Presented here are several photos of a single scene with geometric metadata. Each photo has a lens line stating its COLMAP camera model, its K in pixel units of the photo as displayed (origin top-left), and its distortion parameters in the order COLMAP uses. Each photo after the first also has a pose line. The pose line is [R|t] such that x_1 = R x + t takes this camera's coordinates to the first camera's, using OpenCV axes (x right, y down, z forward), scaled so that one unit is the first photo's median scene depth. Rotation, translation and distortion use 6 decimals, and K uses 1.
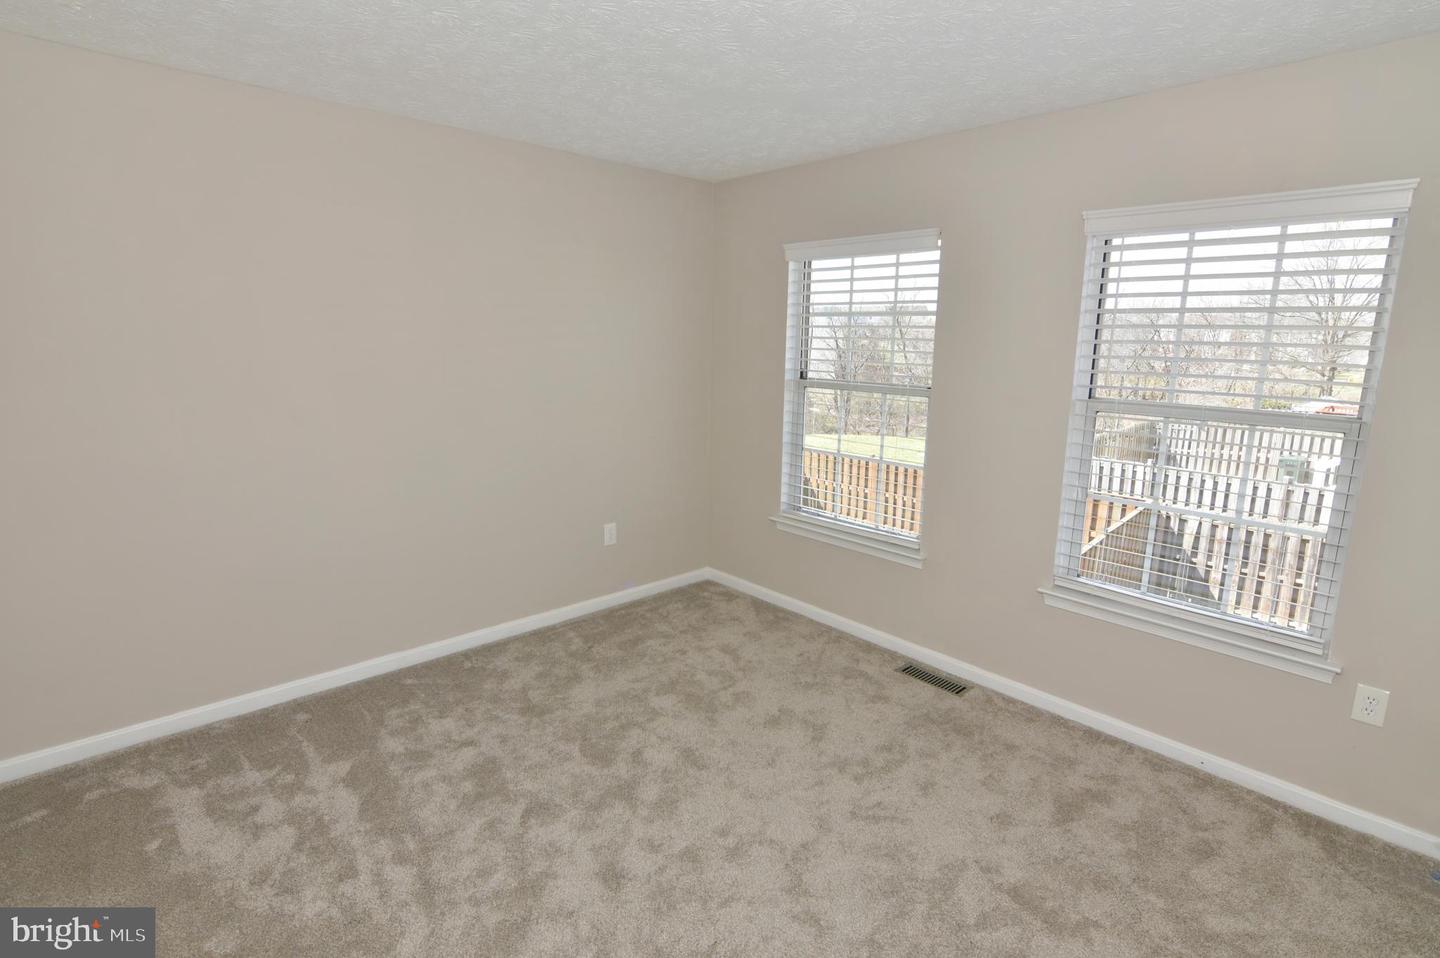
lens RADIAL K [[699.9, 0, 716.9], [0, 699.9, 467.3], [0, 0, 1]] dist [-0.033283, 0.009875]
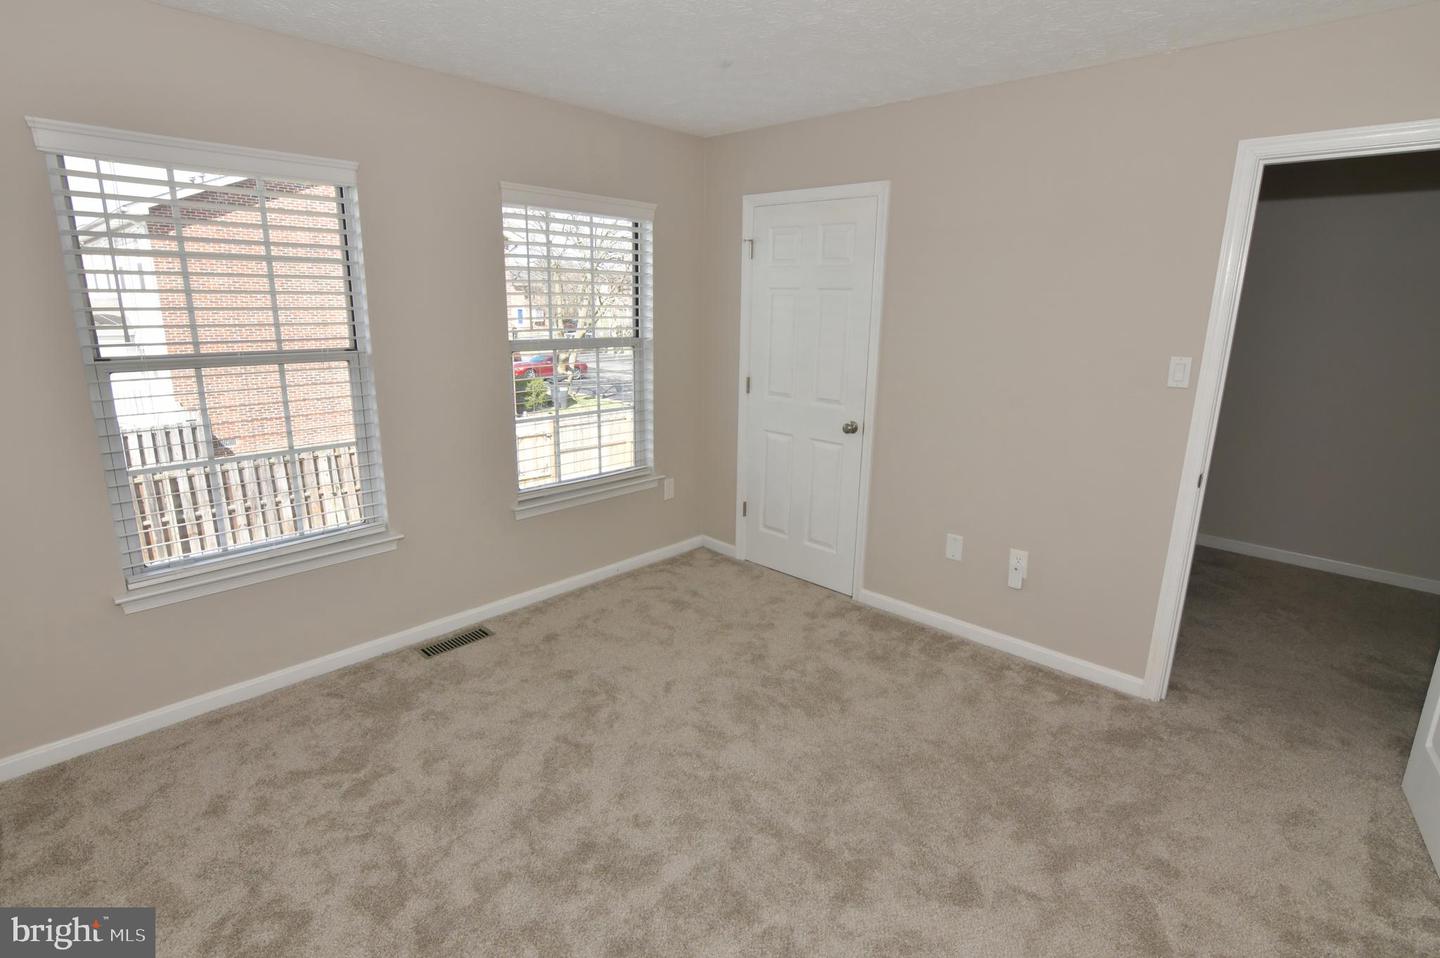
lens RADIAL K [[699.9, 0, 716.9], [0, 699.9, 467.3], [0, 0, 1]] dist [-0.033283, 0.009875]
pose [[-0.077416, -0.249721, 0.965218, -0.599185], [0.165352, 0.951500, 0.259434, -0.123946], [-0.983191, 0.179685, -0.032370, 0.614864]]
